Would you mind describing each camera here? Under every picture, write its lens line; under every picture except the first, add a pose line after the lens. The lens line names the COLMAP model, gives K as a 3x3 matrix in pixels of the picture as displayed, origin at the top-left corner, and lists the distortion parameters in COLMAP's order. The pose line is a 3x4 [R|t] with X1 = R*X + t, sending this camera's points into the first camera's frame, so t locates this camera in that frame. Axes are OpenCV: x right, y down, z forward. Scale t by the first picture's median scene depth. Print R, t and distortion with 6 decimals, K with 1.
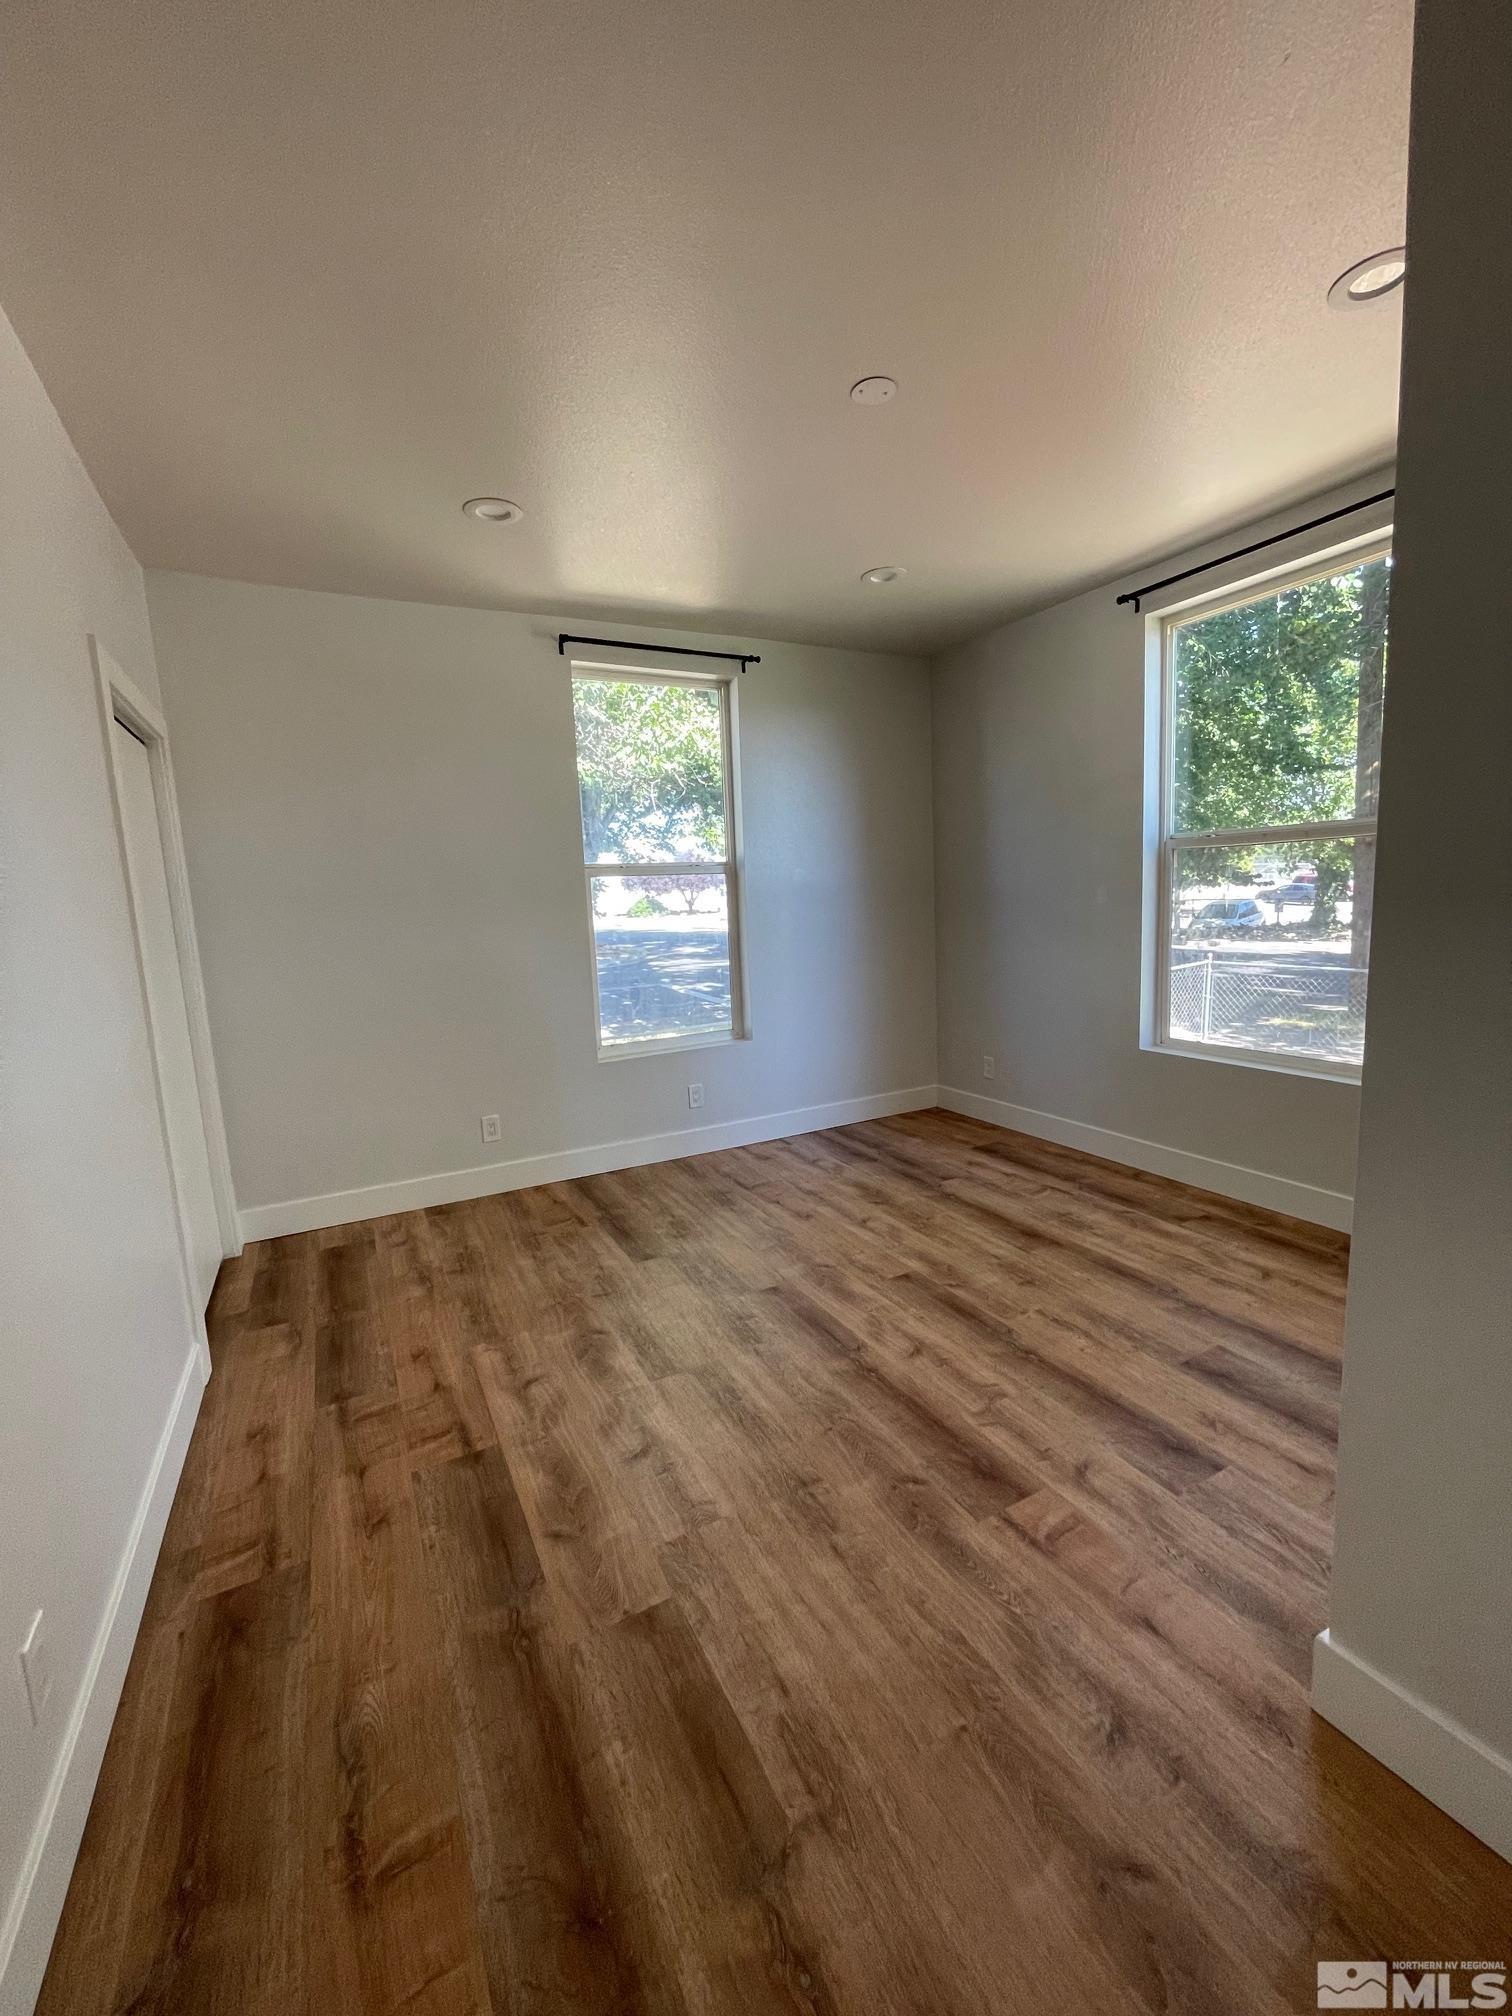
lens RADIAL K [[810.5, 0, 753.6], [0, 810.5, 1001.1], [0, 0, 1]] dist [-0.009474, 0.004008]
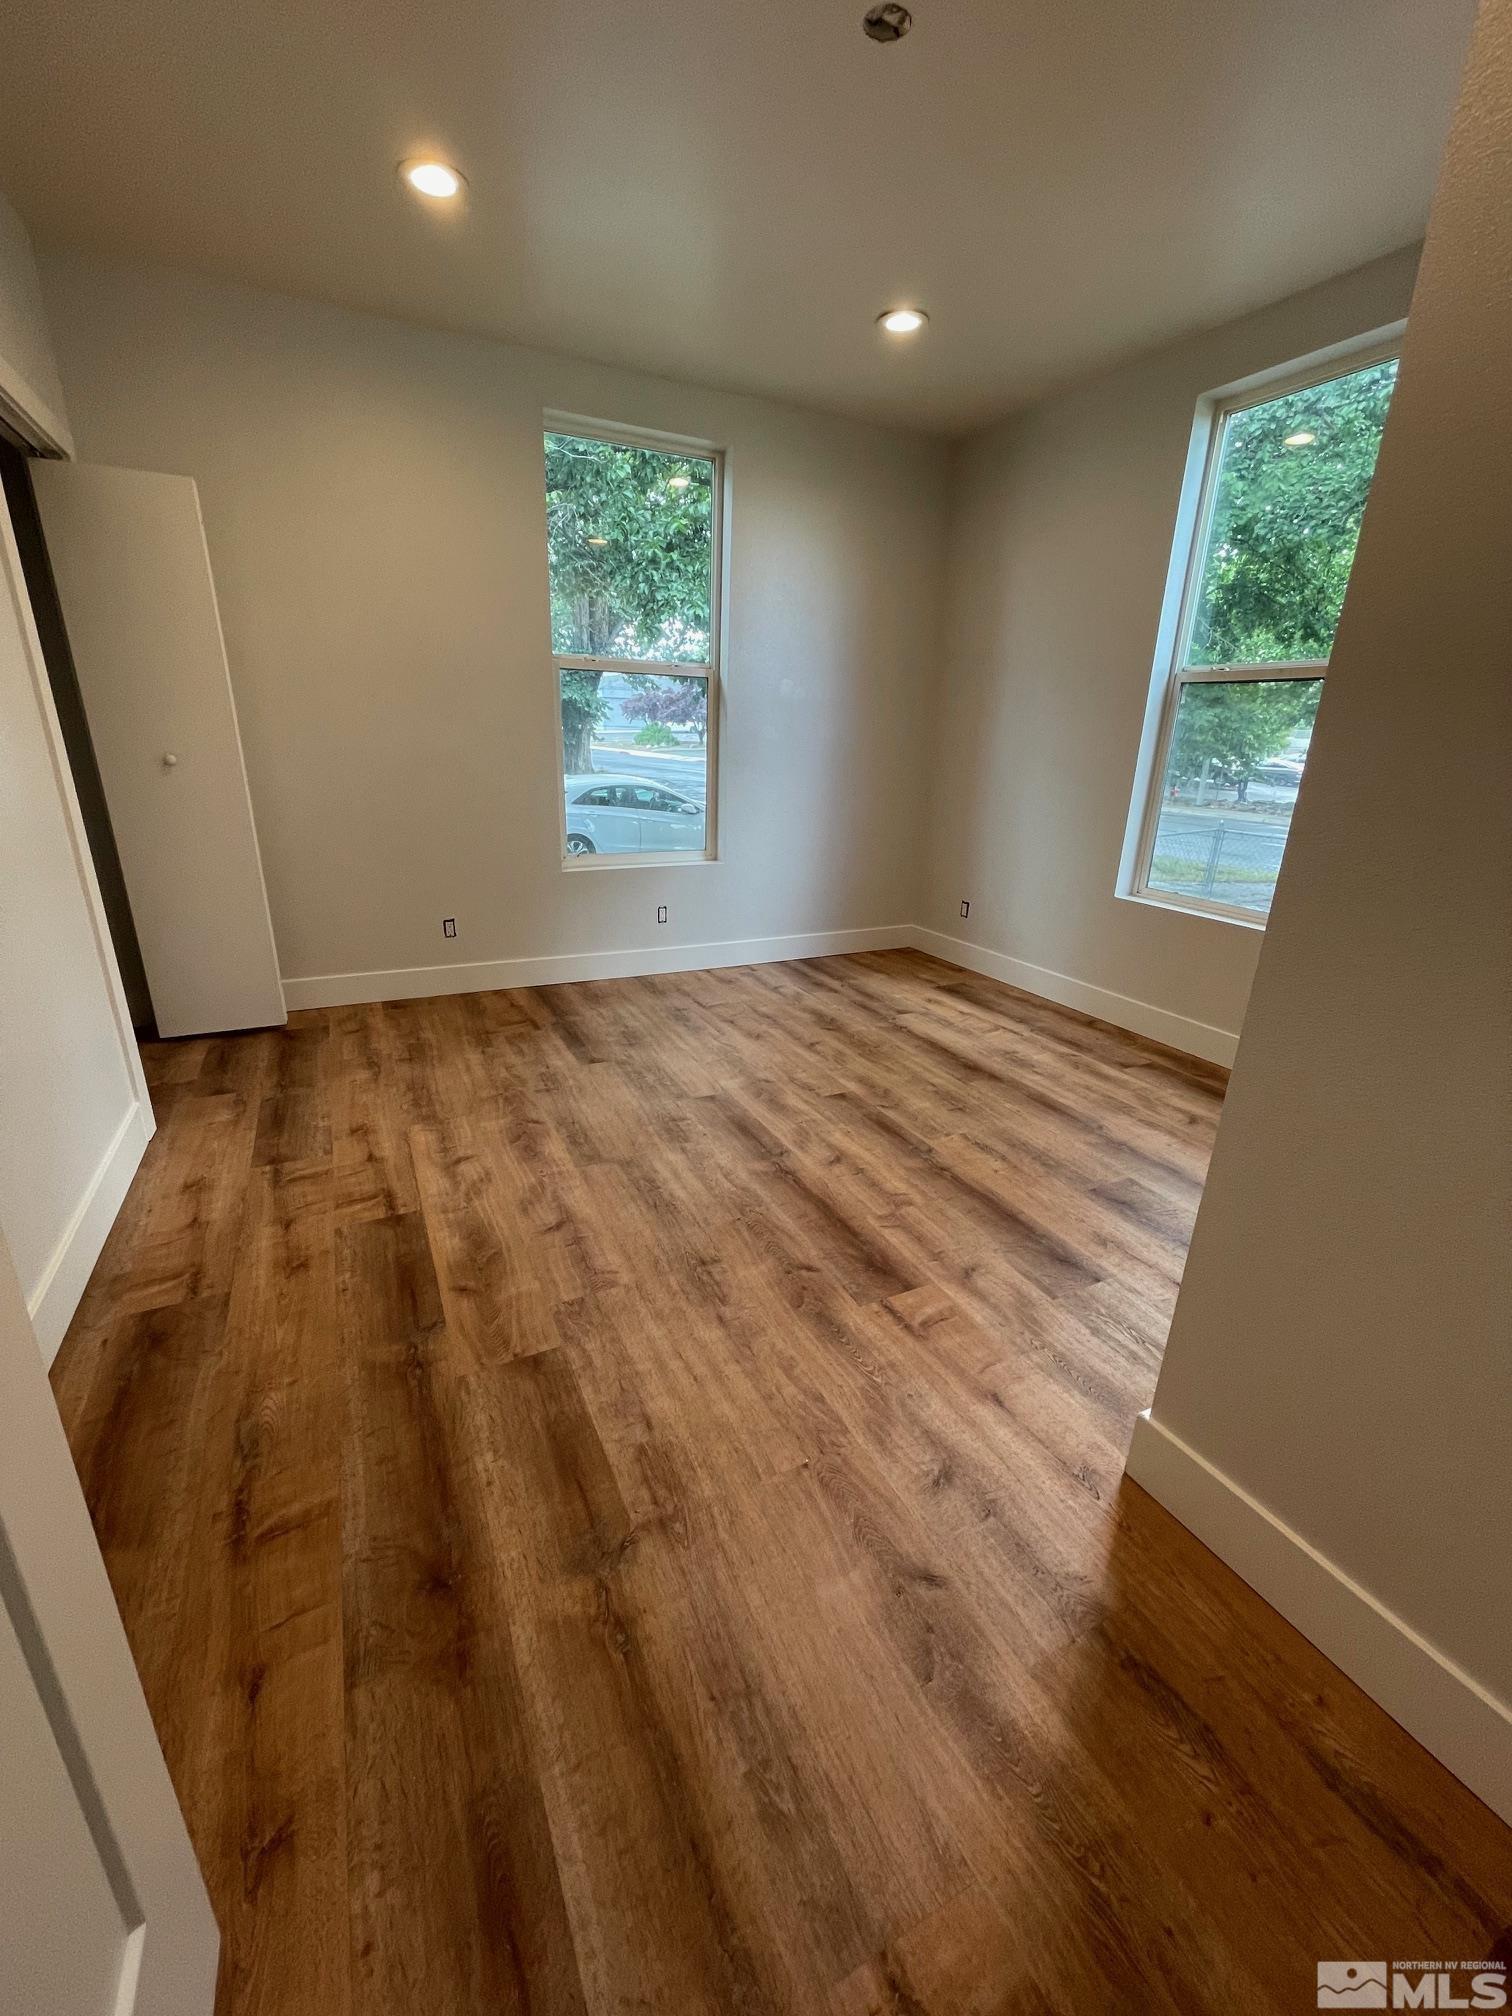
lens RADIAL K [[810.5, 0, 753.6], [0, 810.5, 1001.1], [0, 0, 1]] dist [-0.009474, 0.004008]
pose [[0.997184, 0.074864, 0.004478, 0.076684], [-0.074352, 0.979019, 0.189719, 0.045189], [0.009819, -0.189517, 0.981828, 0.022592]]
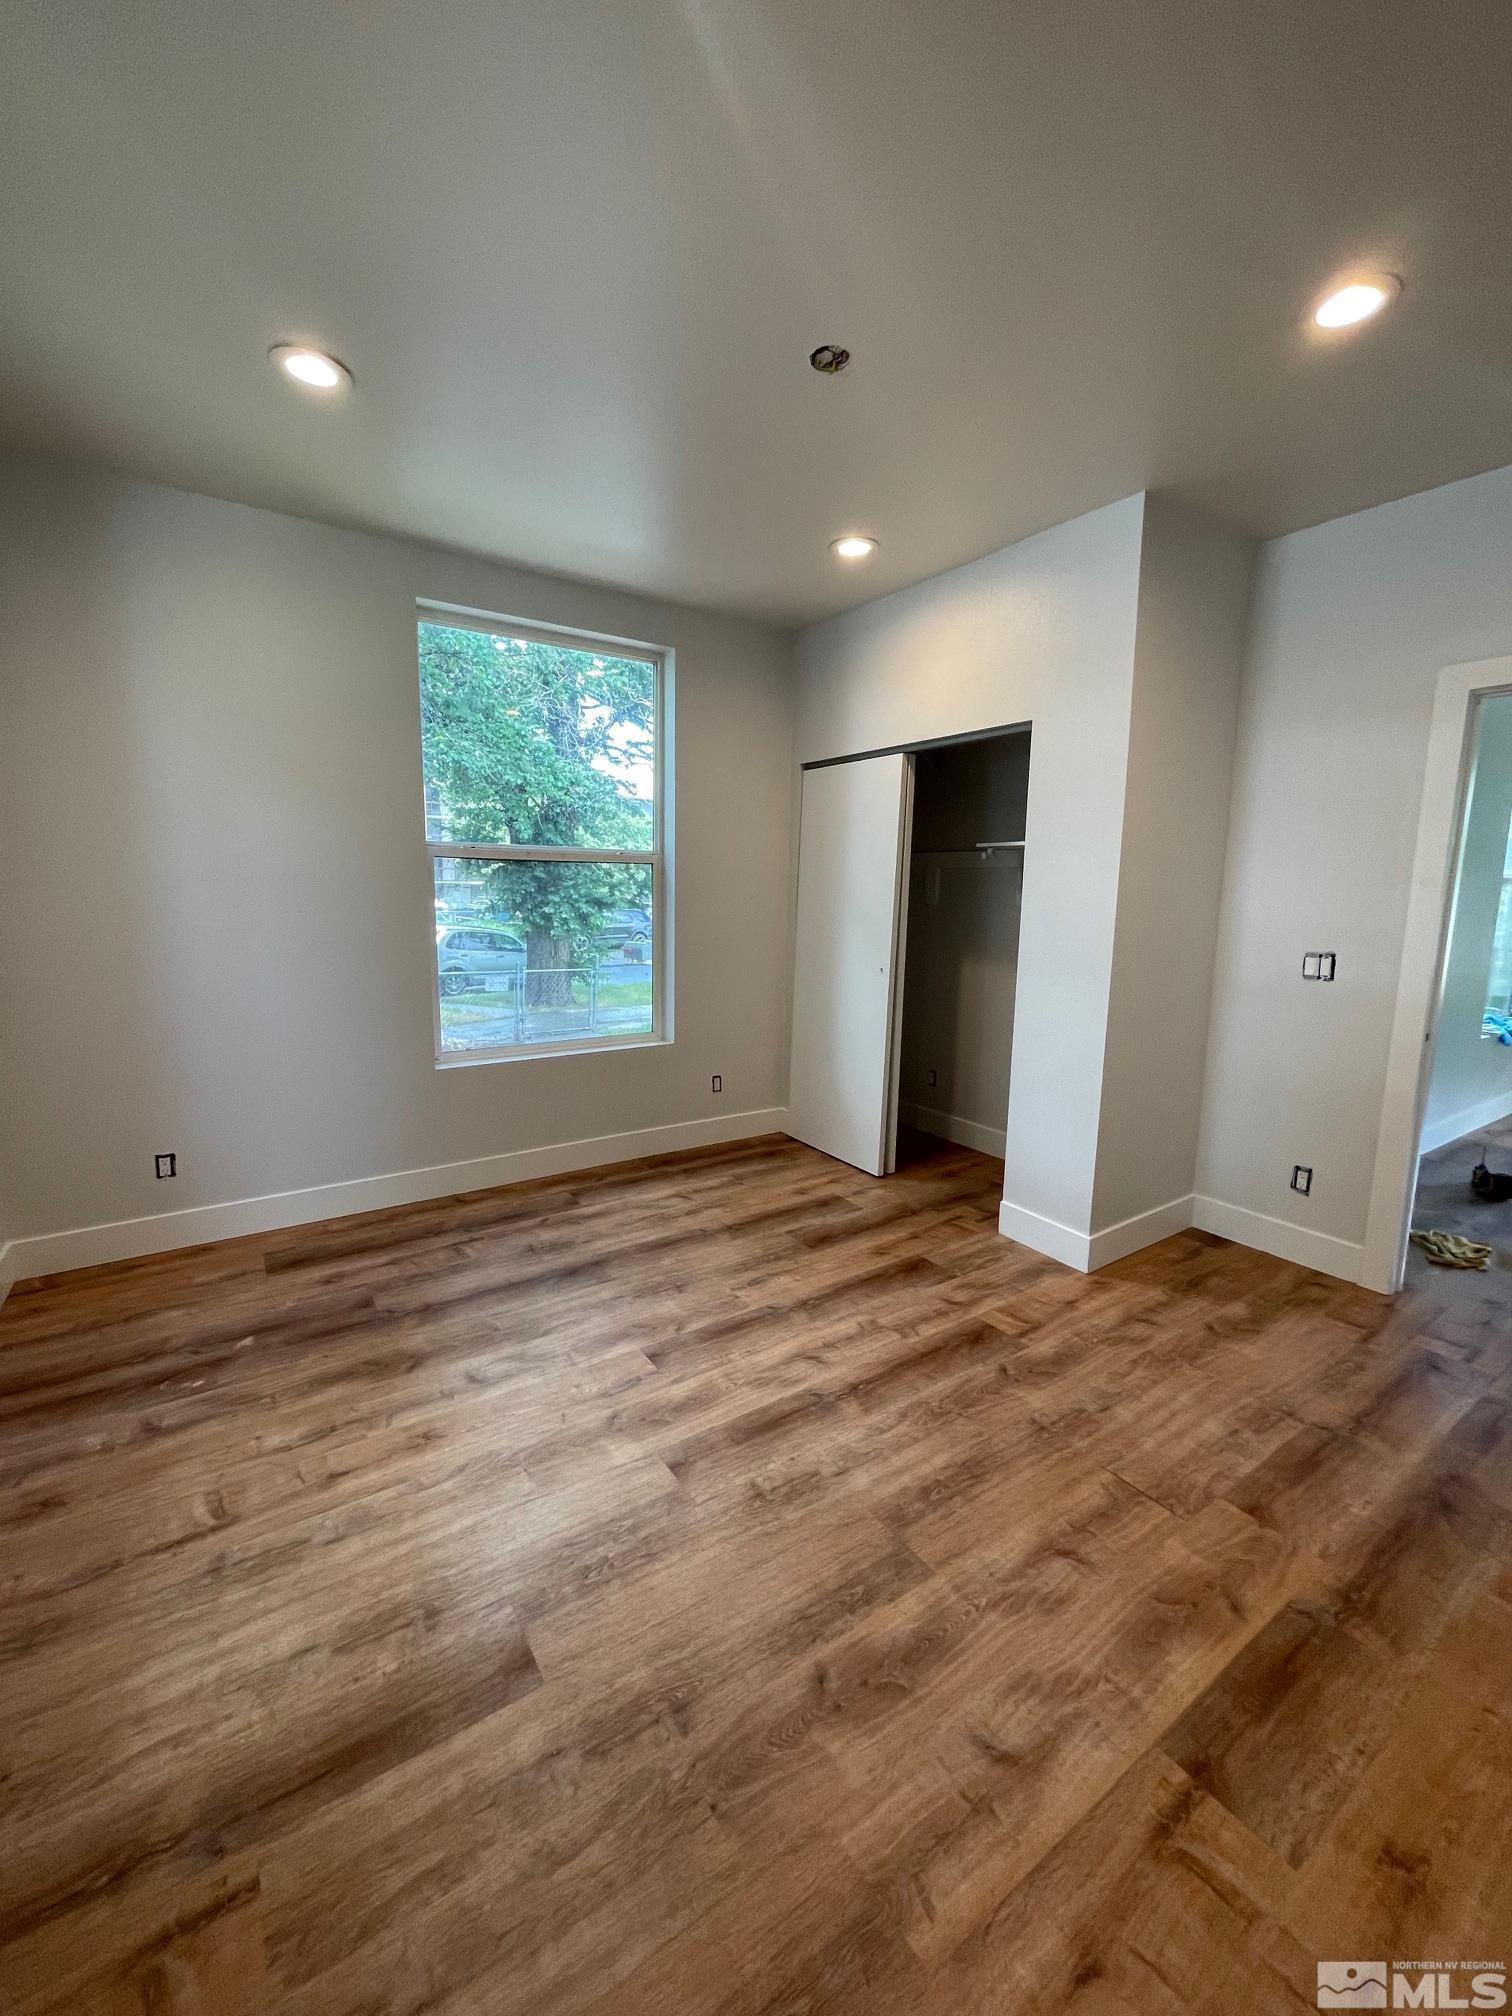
lens RADIAL K [[810.5, 0, 753.6], [0, 810.5, 1001.1], [0, 0, 1]] dist [-0.009474, 0.004008]
pose [[-0.111567, -0.100576, 0.988654, -0.734428], [0.119781, 0.986251, 0.113848, -0.124492], [-0.986512, 0.131124, -0.097986, 1.119764]]
